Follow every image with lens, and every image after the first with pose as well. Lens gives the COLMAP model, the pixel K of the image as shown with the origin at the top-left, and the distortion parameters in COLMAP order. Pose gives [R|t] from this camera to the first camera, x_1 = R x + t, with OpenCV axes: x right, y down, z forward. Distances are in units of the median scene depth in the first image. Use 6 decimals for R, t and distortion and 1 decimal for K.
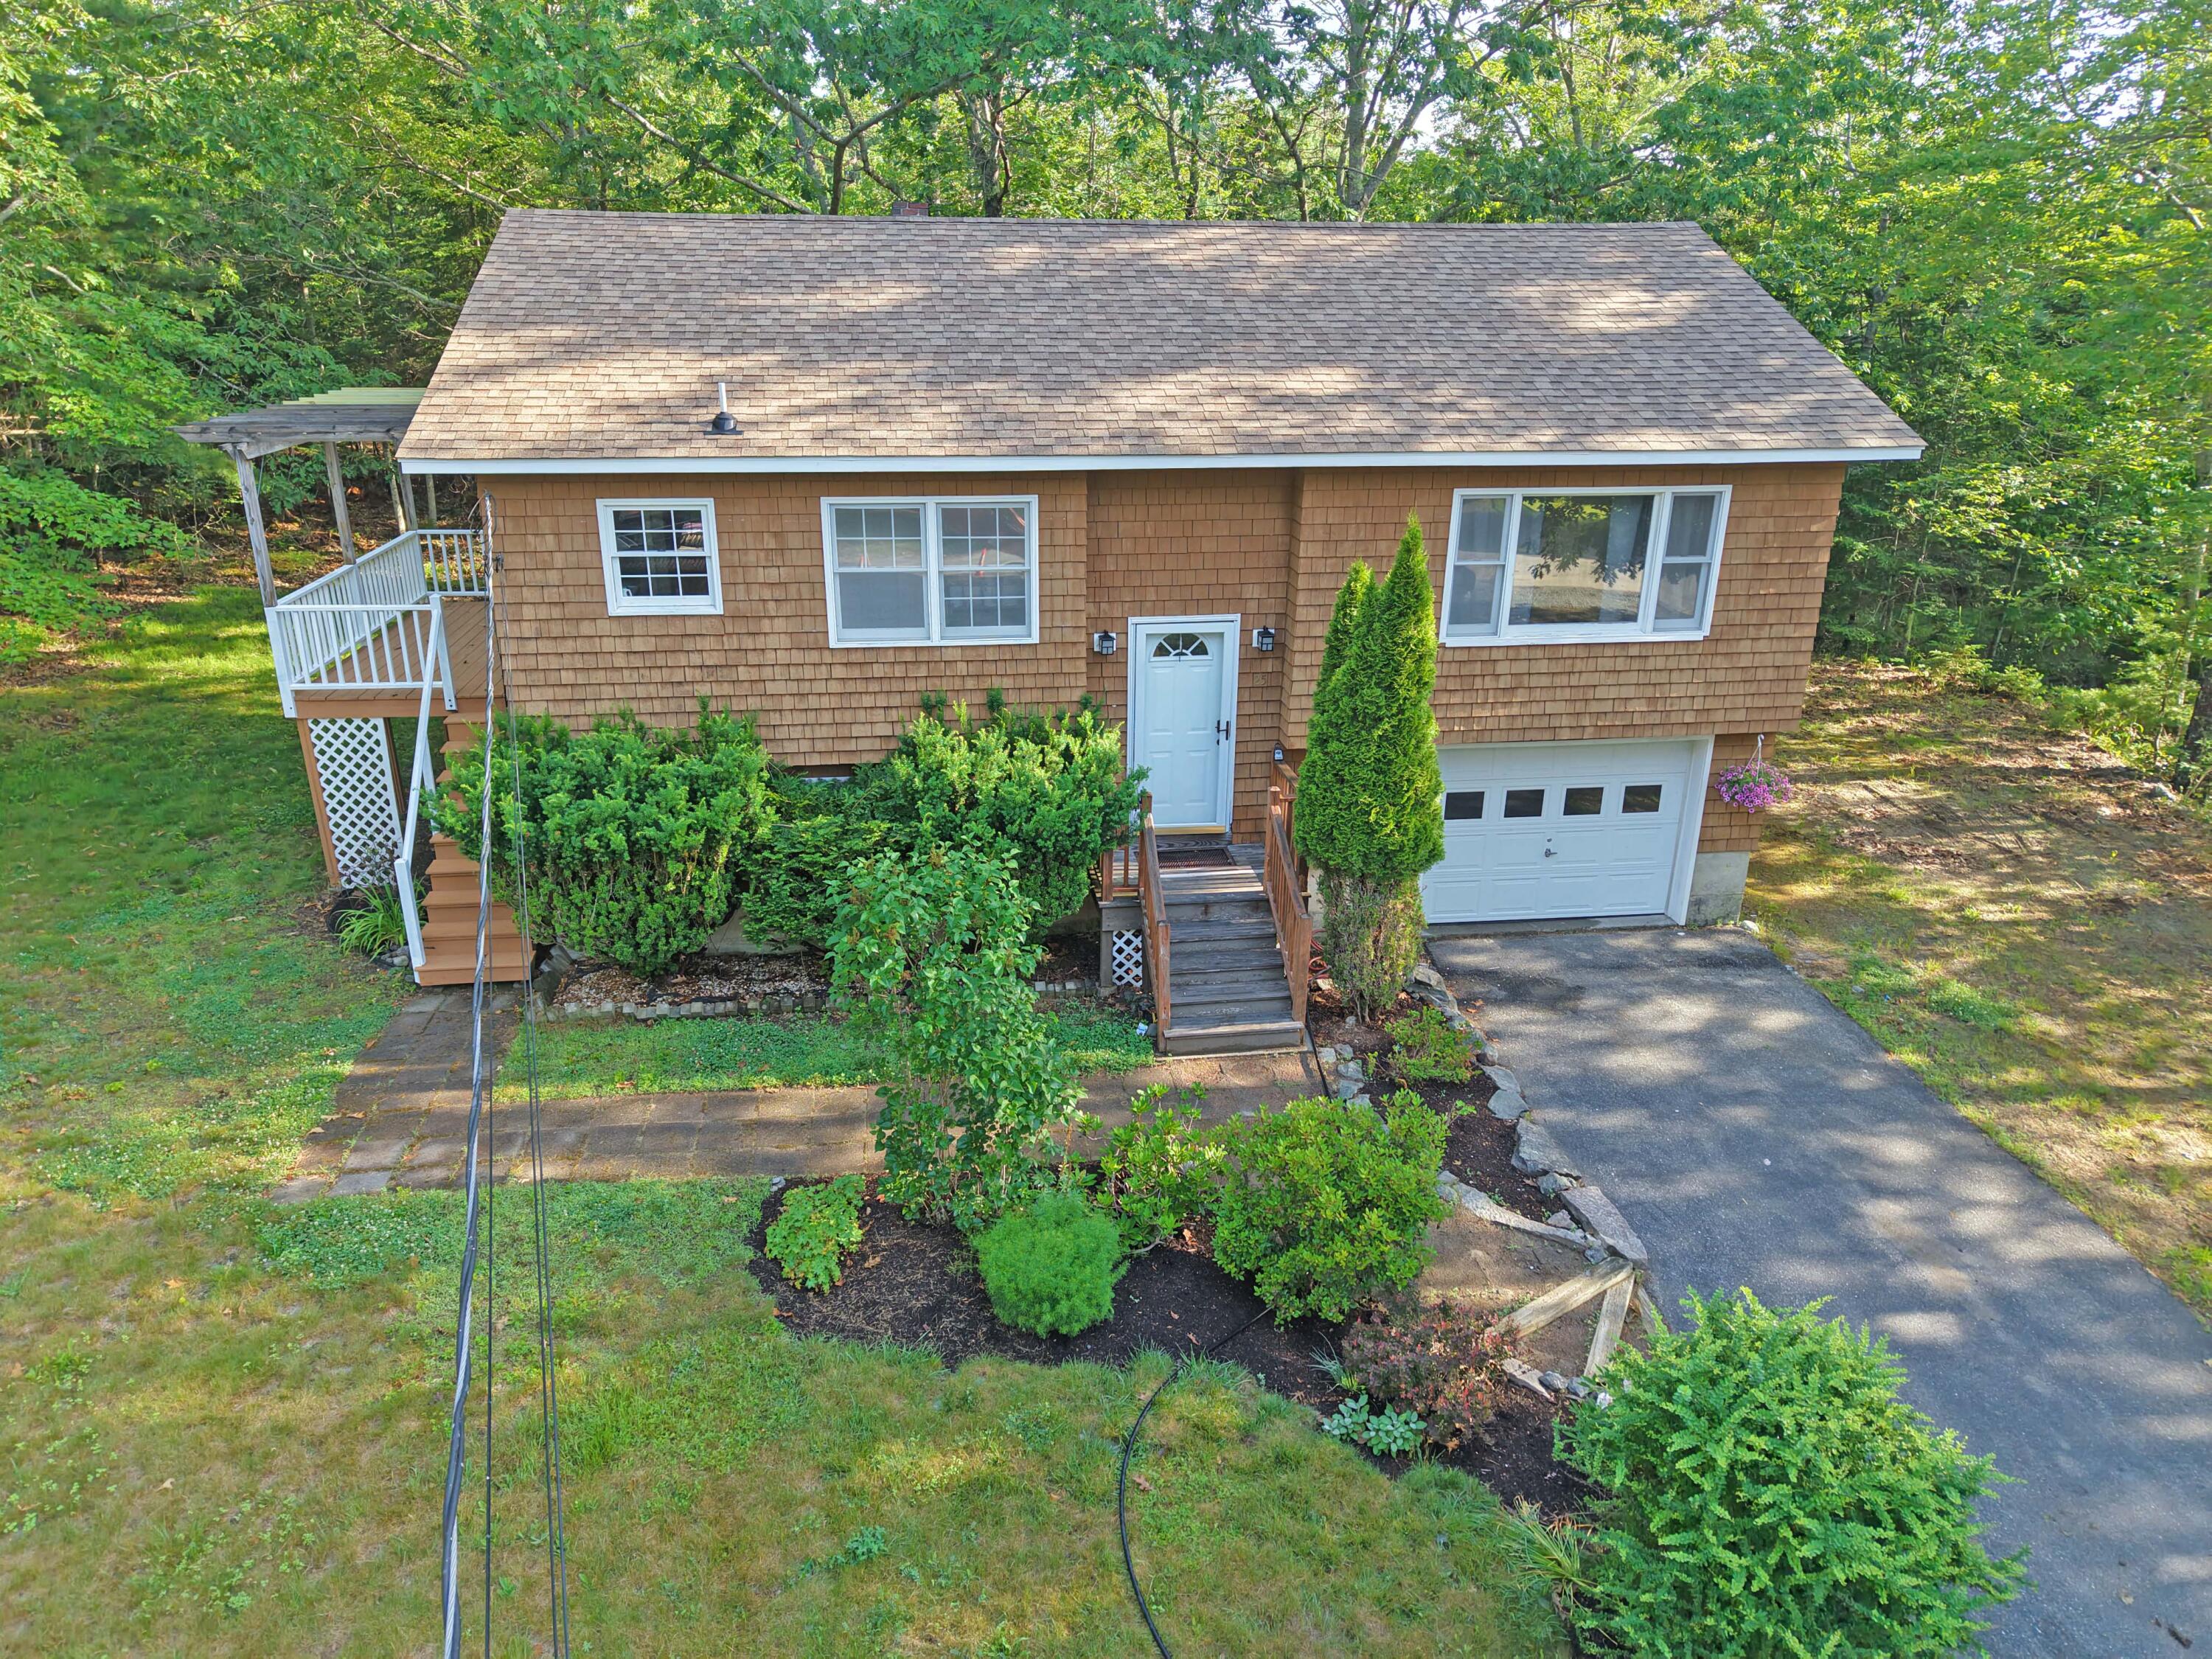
lens RADIAL K [[1516.2, 0, 1113.4], [0, 1516.2, 836.6], [0, 0, 1]] dist [0.039886, -0.000221]
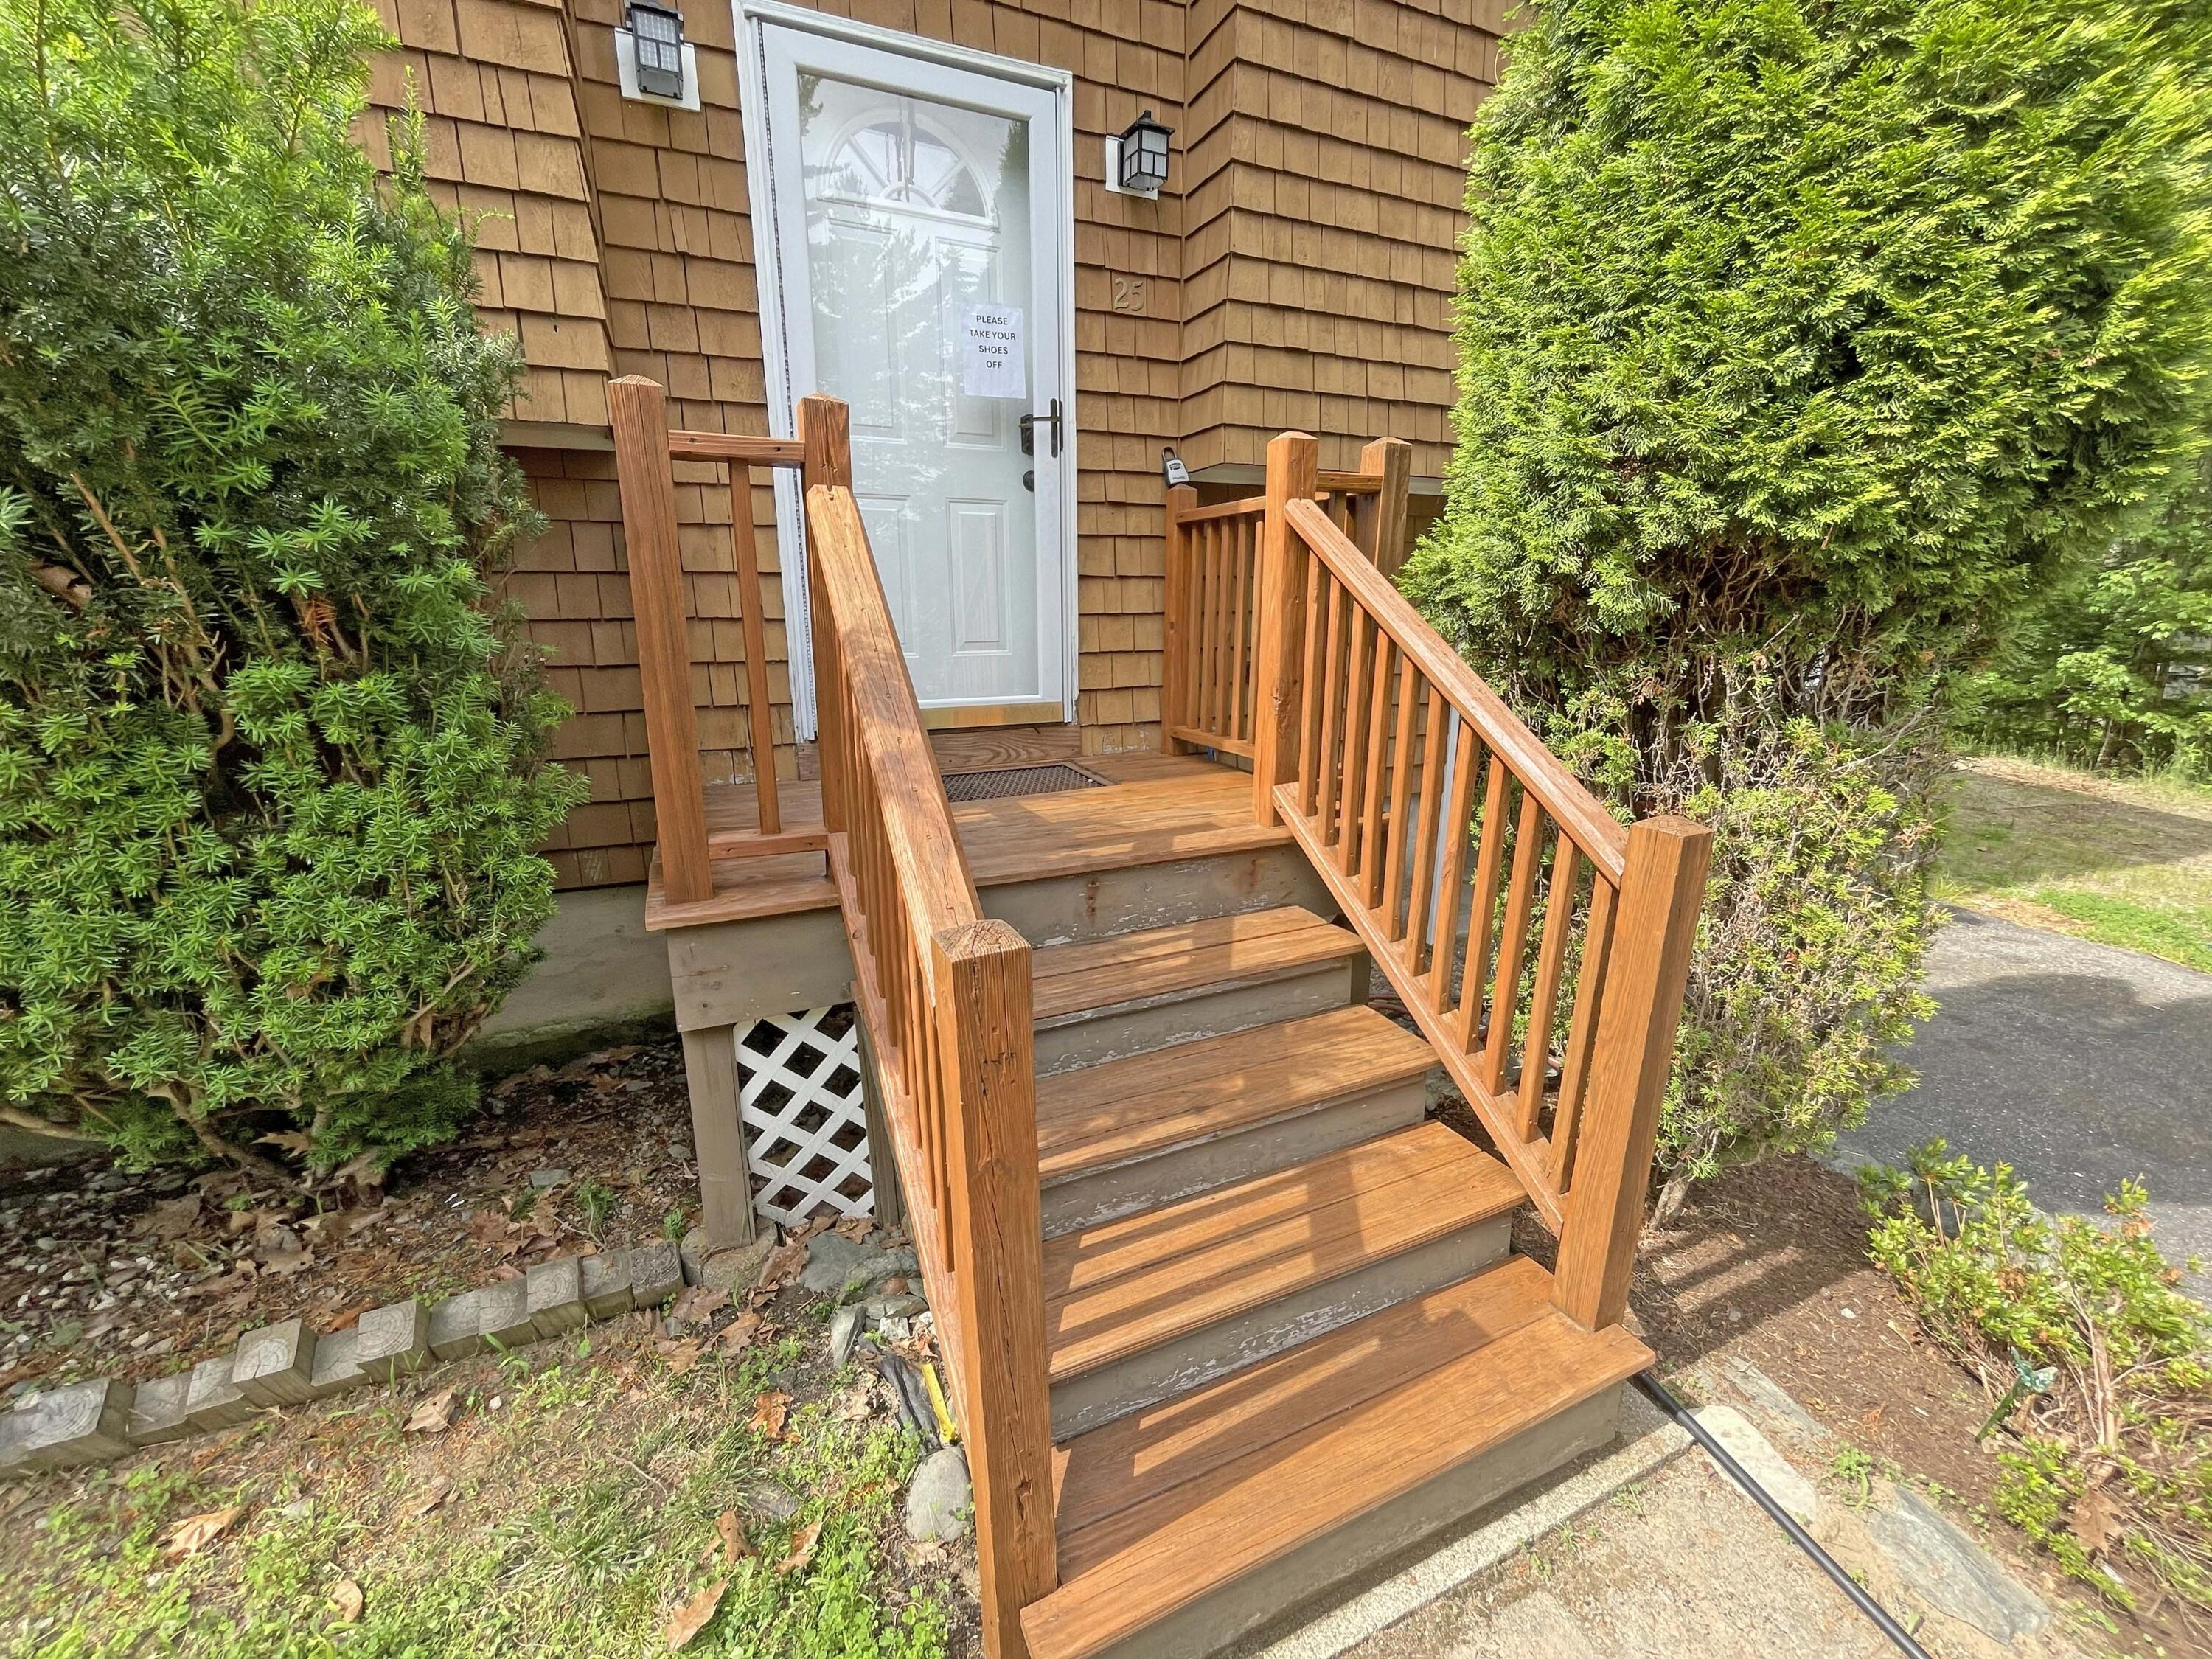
lens RADIAL K [[900.6, 0, 1102.3], [0, 900.6, 825.8], [0, 0, 1]] dist [0.002127, 0.000138]
pose [[0.963918, -0.082237, 0.253177, 0.022819], [0.104867, 0.991485, -0.077208, 0.047172], [-0.244672, 0.100972, 0.964334, 0.829923]]
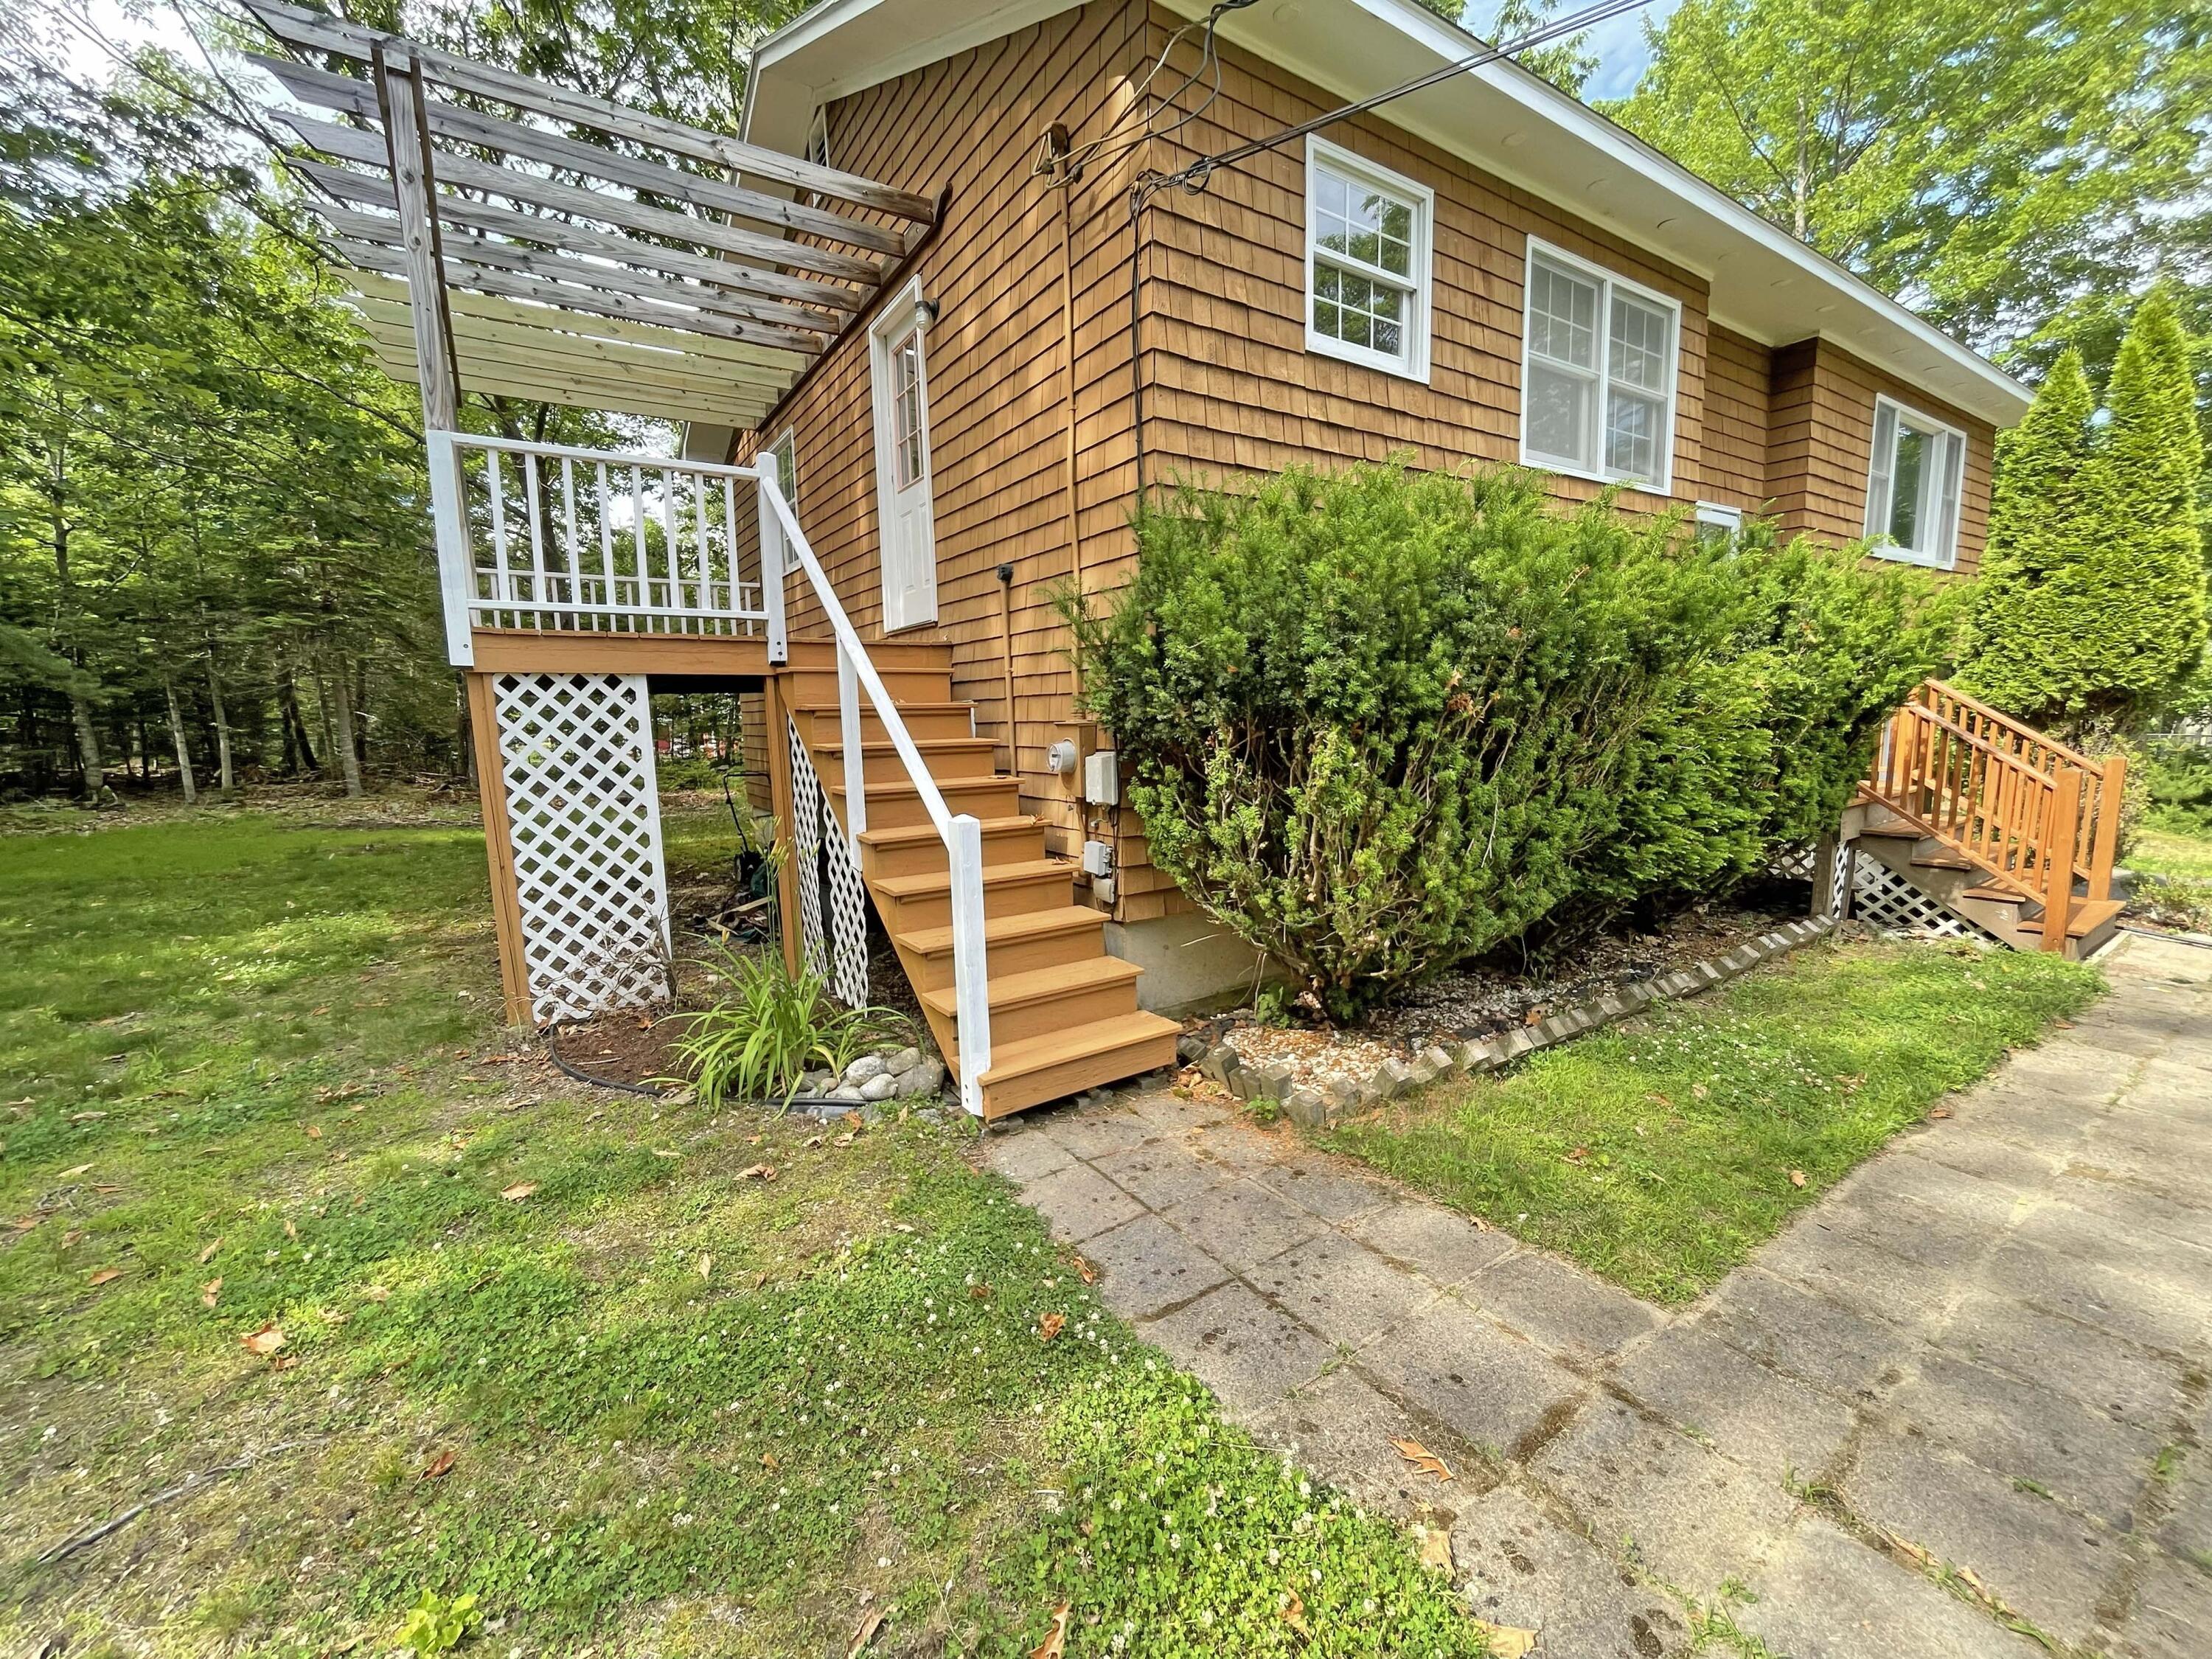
lens RADIAL K [[900.6, 0, 1096.4], [0, 900.6, 817.3], [0, 0, 1]] dist [0.002127, 0.000138]
pose [[0.896882, -0.084278, 0.434166, -0.527378], [0.183210, 0.964284, -0.191285, 0.066942], [-0.402539, 0.251104, 0.880290, 0.737692]]
